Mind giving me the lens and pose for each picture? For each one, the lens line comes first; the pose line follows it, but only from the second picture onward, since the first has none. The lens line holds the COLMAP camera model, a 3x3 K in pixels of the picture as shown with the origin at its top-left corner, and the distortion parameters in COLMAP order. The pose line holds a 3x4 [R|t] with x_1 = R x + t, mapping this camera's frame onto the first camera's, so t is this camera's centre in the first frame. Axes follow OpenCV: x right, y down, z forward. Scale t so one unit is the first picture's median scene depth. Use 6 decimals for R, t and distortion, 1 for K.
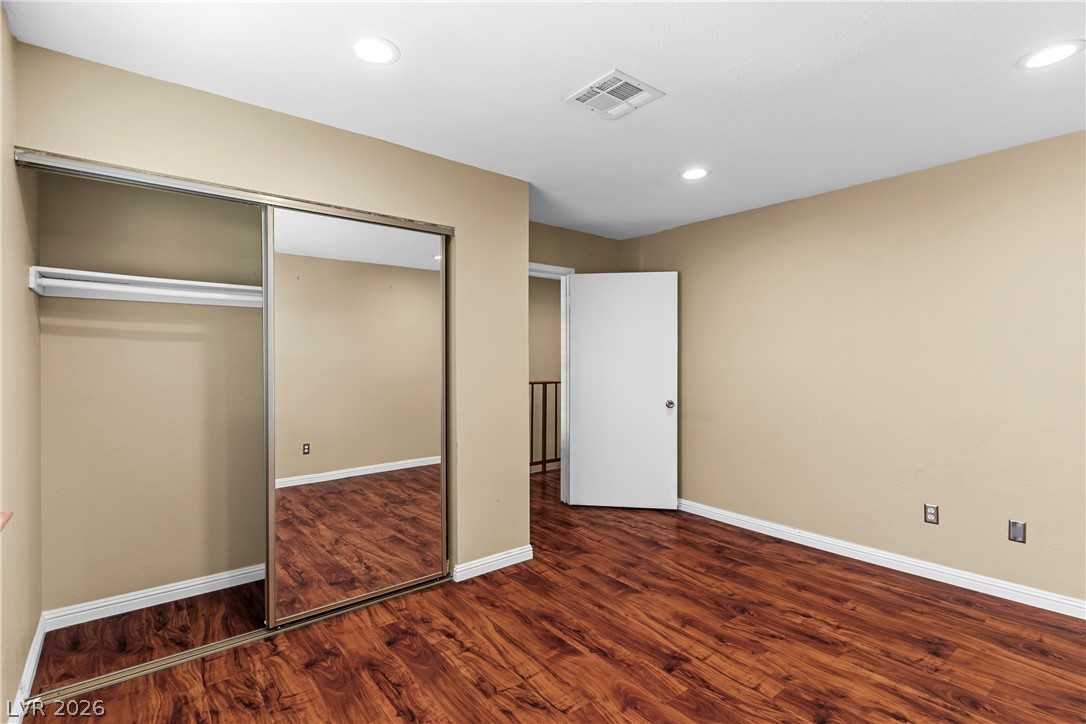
lens RADIAL K [[512.9, 0, 543.0], [0, 512.9, 362.0], [0, 0, 1]] dist [-0.002656, -0.000622]
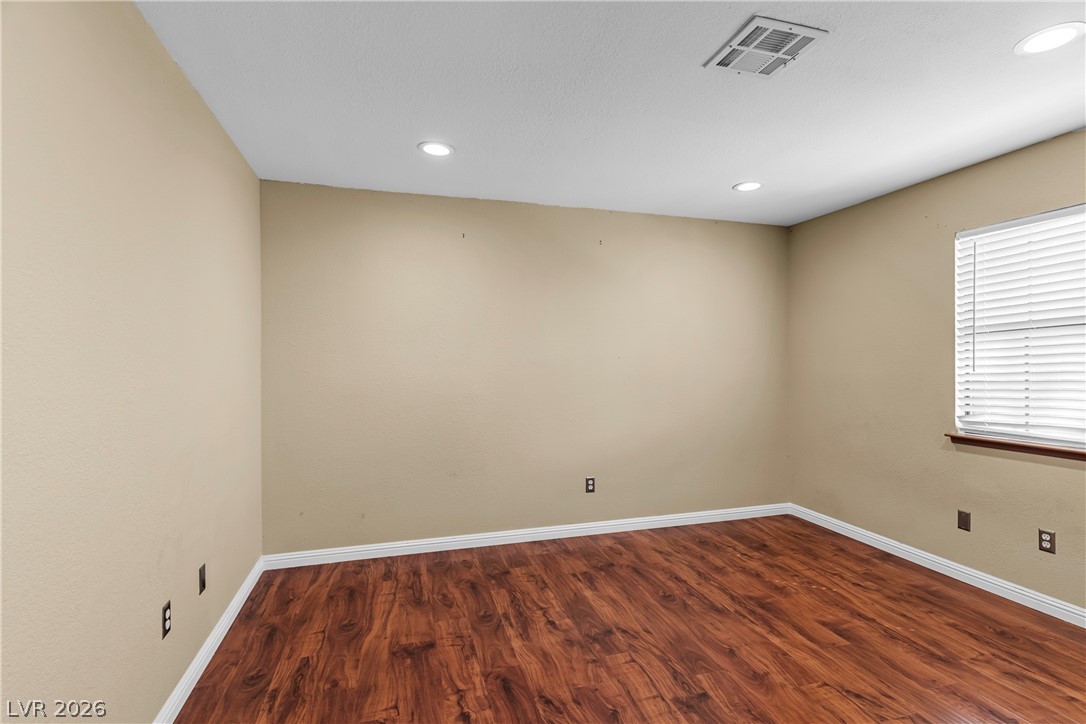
lens RADIAL K [[512.9, 0, 543.0], [0, 512.9, 362.0], [0, 0, 1]] dist [-0.002656, -0.000622]
pose [[-0.924641, 0.006943, 0.380777, 0.159758], [0.006419, 0.999976, -0.002646, -0.006395], [-0.380786, -0.000003, -0.924663, 1.997585]]
